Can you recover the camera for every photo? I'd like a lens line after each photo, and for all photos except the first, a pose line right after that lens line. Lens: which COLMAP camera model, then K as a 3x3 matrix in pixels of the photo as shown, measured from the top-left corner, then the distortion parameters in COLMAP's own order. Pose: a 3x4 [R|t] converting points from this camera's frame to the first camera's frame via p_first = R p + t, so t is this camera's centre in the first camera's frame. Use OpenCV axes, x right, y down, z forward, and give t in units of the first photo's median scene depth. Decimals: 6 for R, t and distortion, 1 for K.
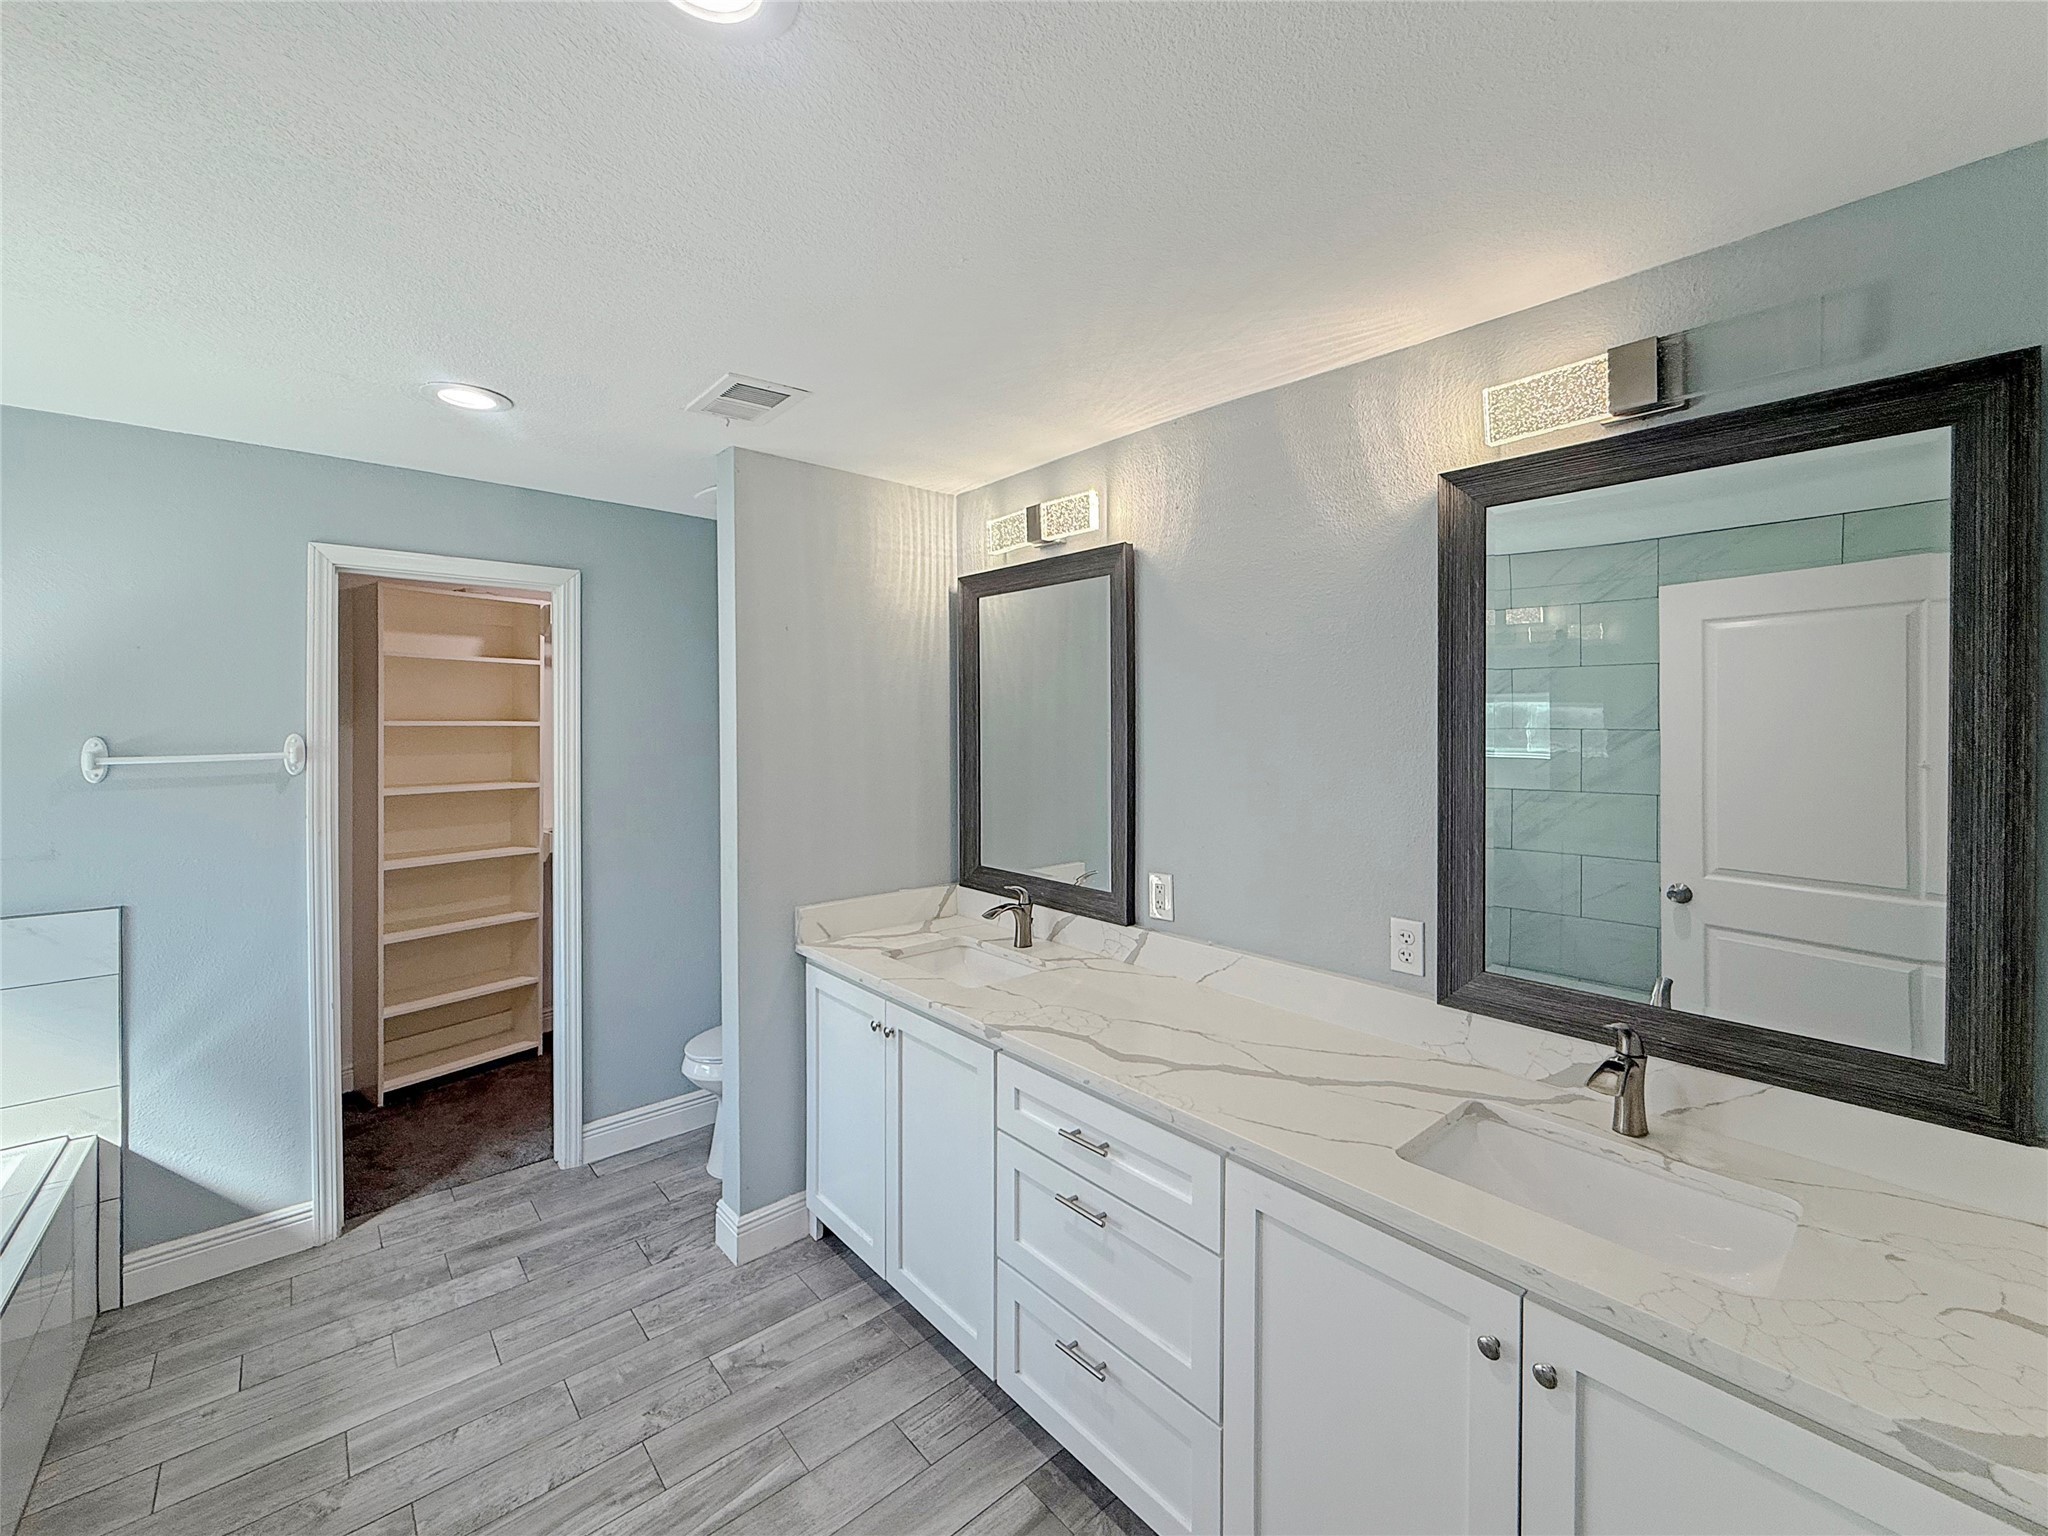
lens RADIAL K [[843.5, 0, 1023.7], [0, 843.5, 754.3], [0, 0, 1]] dist [-0.000448, 0.000025]
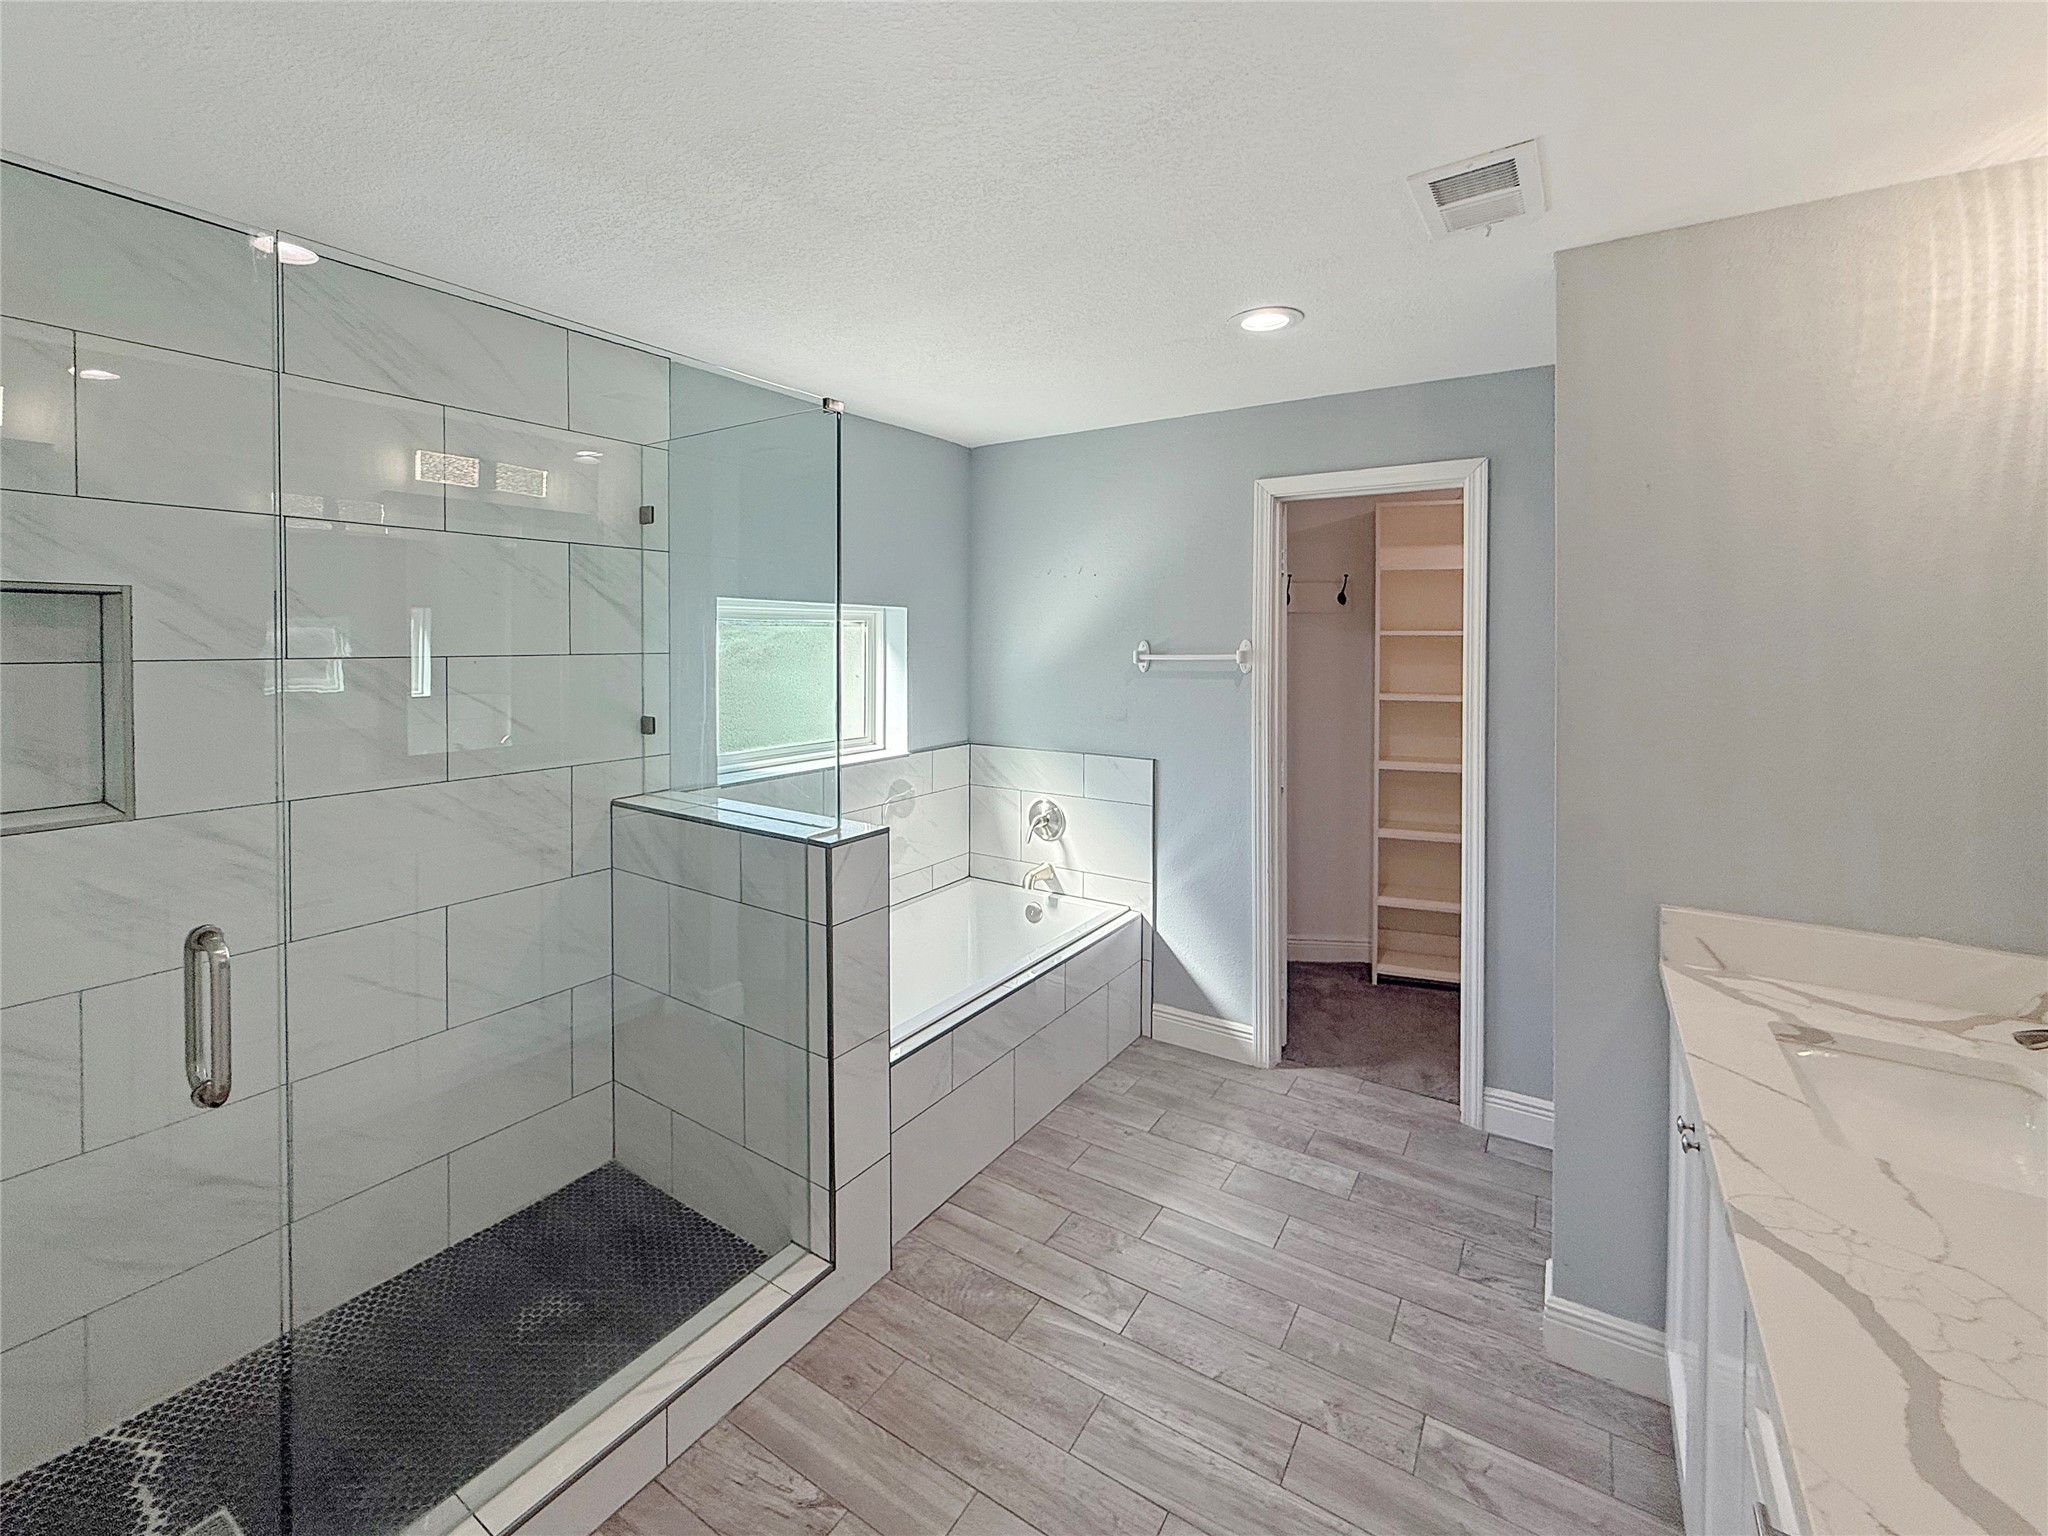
lens RADIAL K [[879.2, 0, 1022.5], [0, 879.2, 665.0], [0, 0, 1]] dist [-0.000593, -0.000685]
pose [[0.271719, 0.031876, -0.961849, 0.275796], [-0.037408, 0.999046, 0.022541, -0.004091], [0.961649, 0.029856, 0.272652, 0.344327]]
